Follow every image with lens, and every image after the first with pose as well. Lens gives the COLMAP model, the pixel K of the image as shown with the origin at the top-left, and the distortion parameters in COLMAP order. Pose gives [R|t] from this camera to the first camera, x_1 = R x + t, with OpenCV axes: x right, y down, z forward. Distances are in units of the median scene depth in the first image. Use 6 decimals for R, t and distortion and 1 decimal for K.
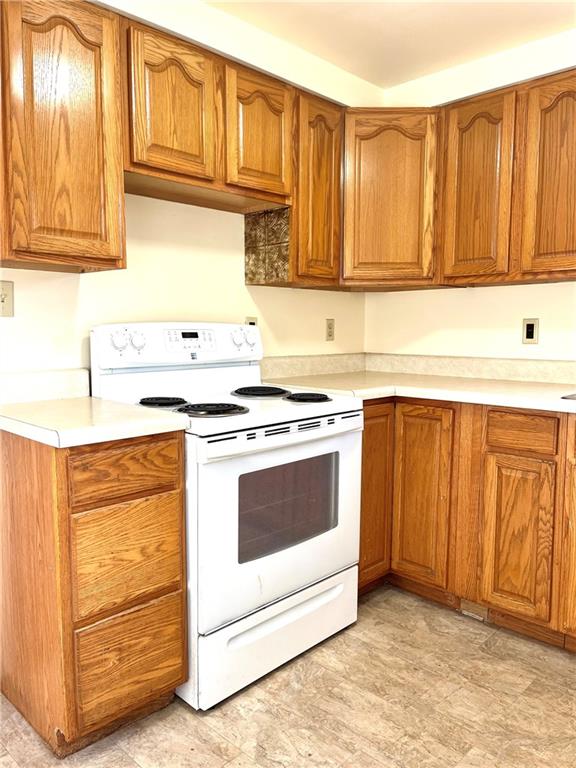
lens RADIAL K [[583.7, 0, 287.7], [0, 583.7, 382.3], [0, 0, 1]] dist [0.028756, -0.043663]
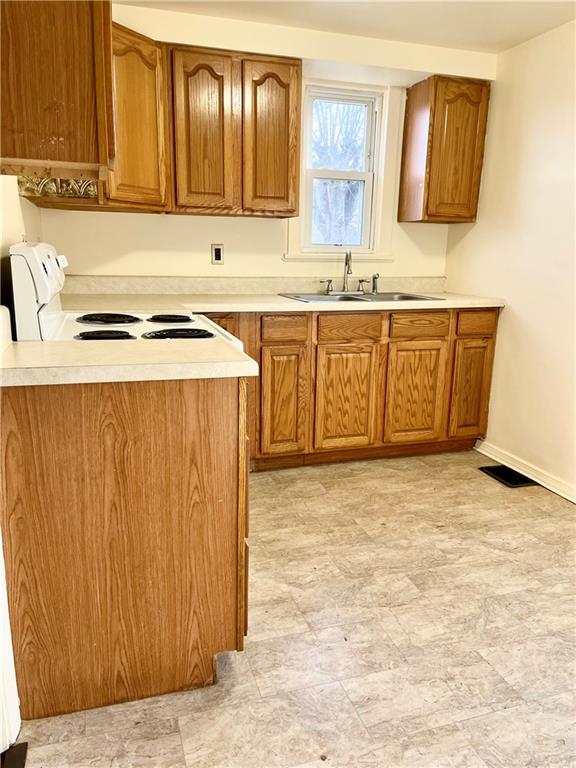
lens RADIAL K [[583.7, 0, 286.8], [0, 583.7, 388.3], [0, 0, 1]] dist [0.028756, -0.043663]
pose [[0.474717, -0.193703, 0.858559, -0.799296], [0.062132, 0.980423, 0.186844, -0.034882], [-0.877943, -0.035354, 0.477458, 0.296443]]
